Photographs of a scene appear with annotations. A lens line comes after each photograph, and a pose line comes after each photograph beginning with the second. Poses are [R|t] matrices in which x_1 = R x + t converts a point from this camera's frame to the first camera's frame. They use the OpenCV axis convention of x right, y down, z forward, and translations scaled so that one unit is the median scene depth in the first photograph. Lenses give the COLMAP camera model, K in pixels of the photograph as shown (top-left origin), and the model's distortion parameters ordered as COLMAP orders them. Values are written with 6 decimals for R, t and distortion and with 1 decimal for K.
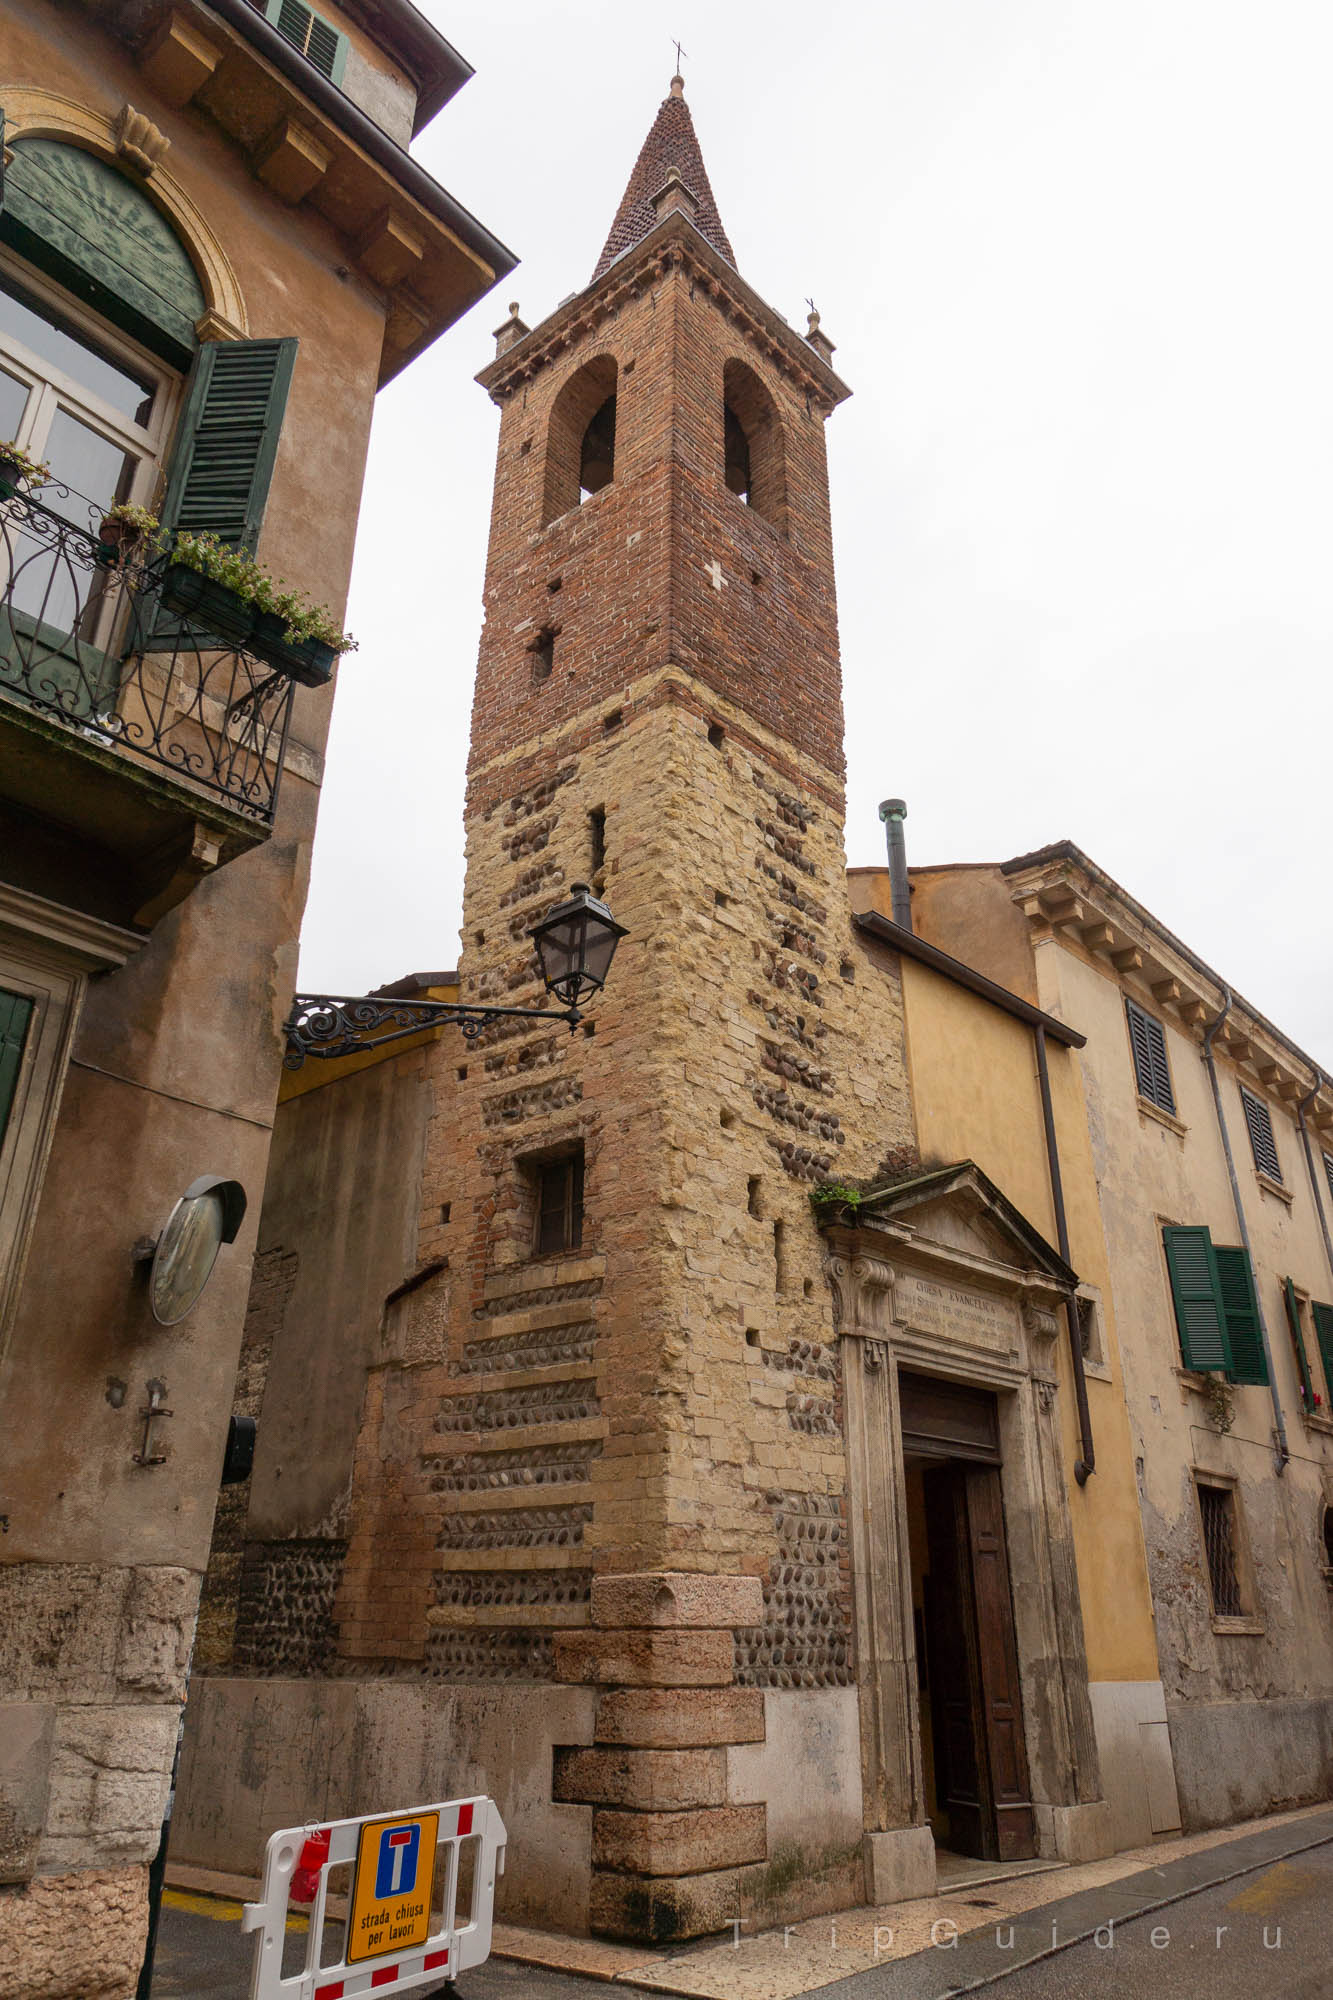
lens RADIAL K [[1347.9, 0, 666.5], [0, 1347.9, 1000.0], [0, 0, 1]] dist [-0.001451, -0.014086]
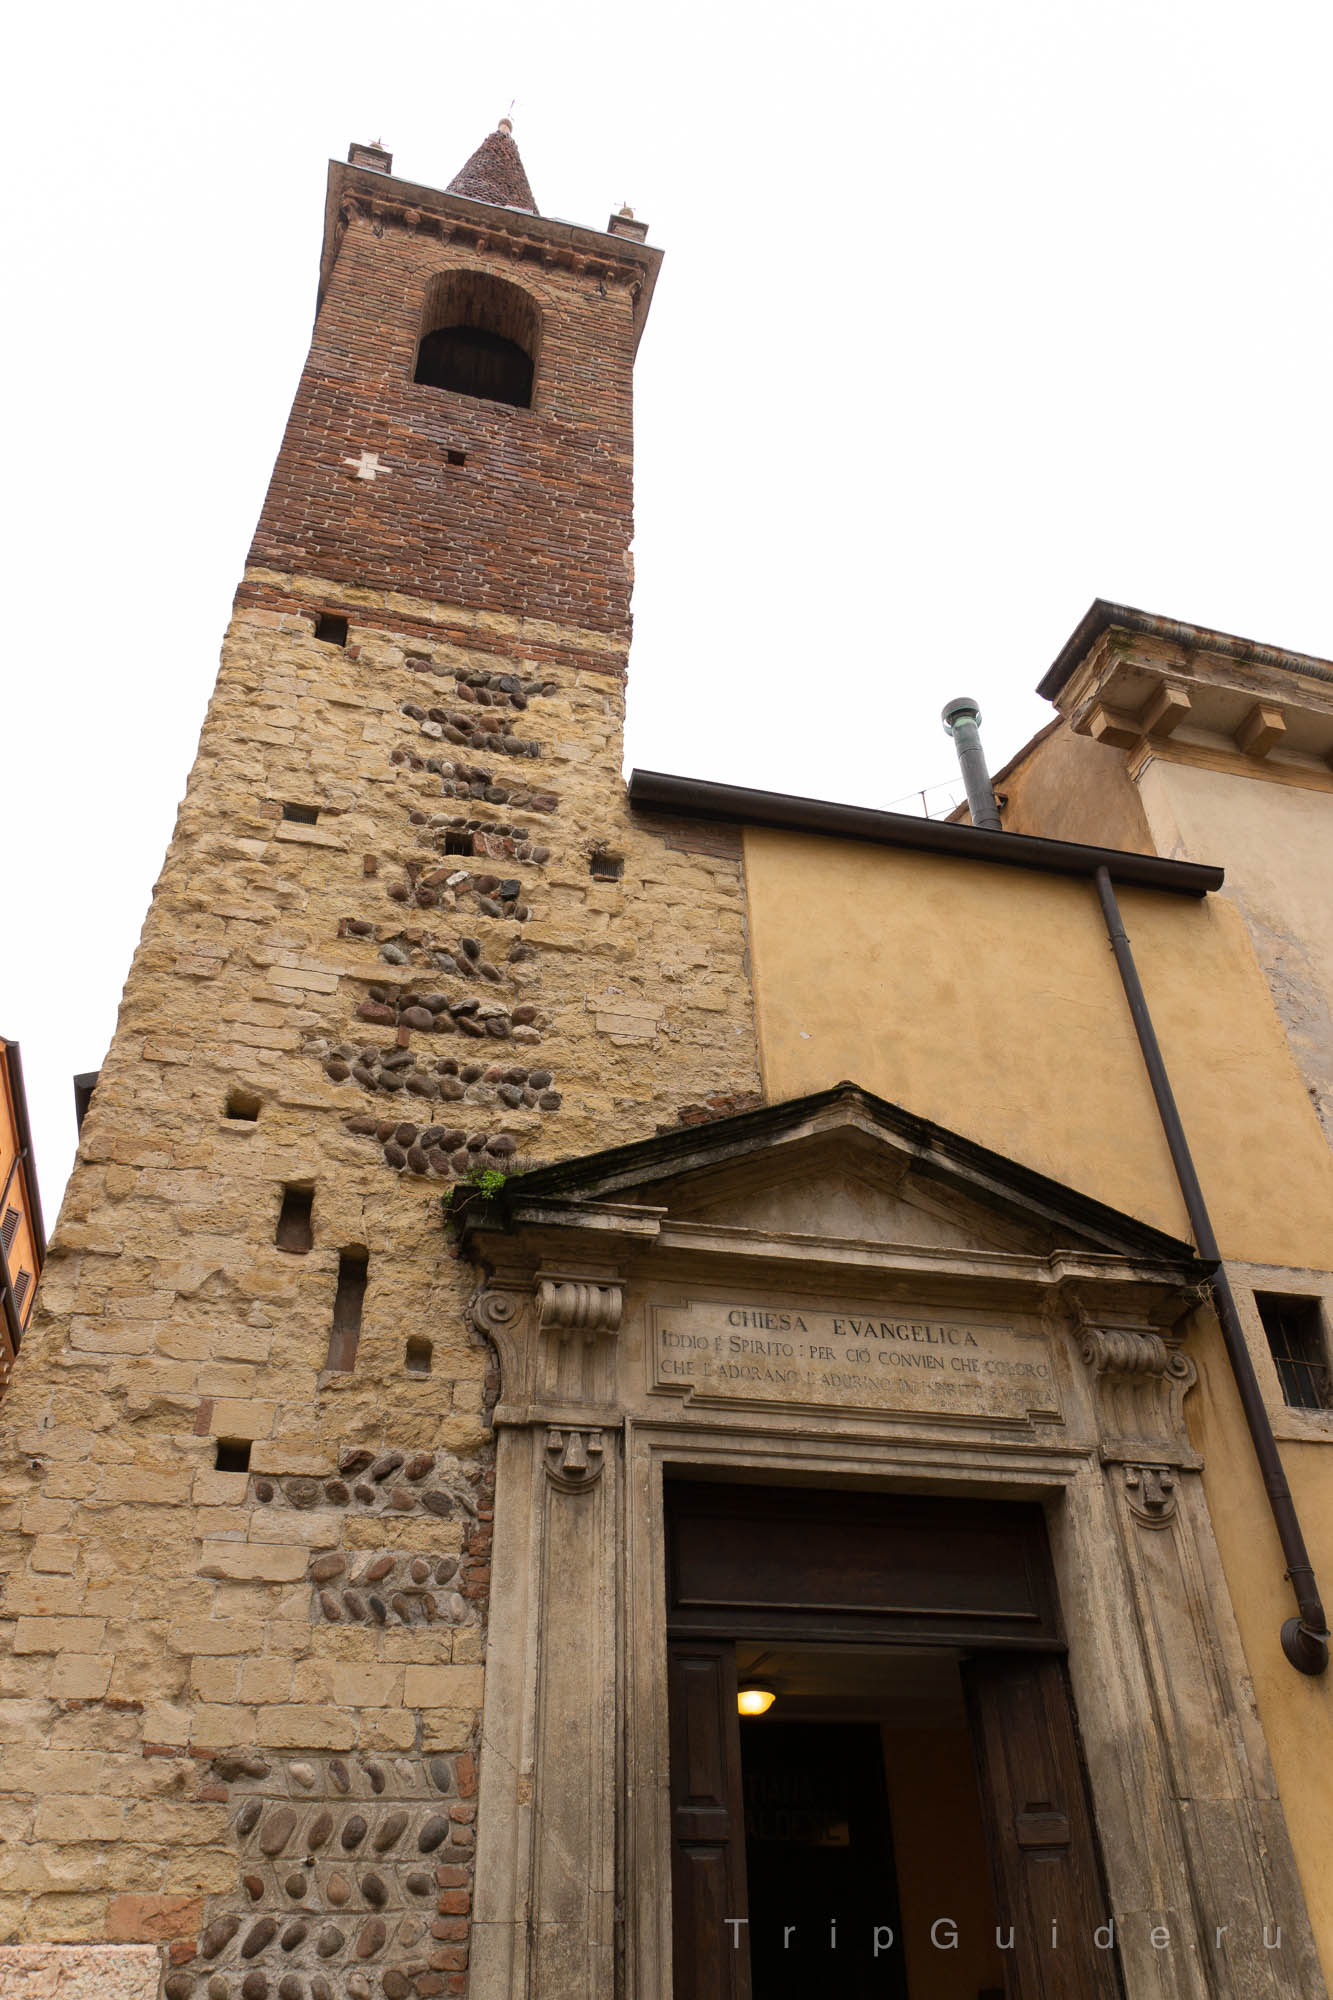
lens RADIAL K [[1347.9, 0, 666.5], [0, 1347.9, 1000.0], [0, 0, 1]] dist [-0.001451, -0.014086]
pose [[0.847070, -0.343296, -0.405735, 0.439157], [0.251628, 0.931465, -0.262786, 0.235661], [0.468141, 0.120504, 0.875398, 0.516922]]
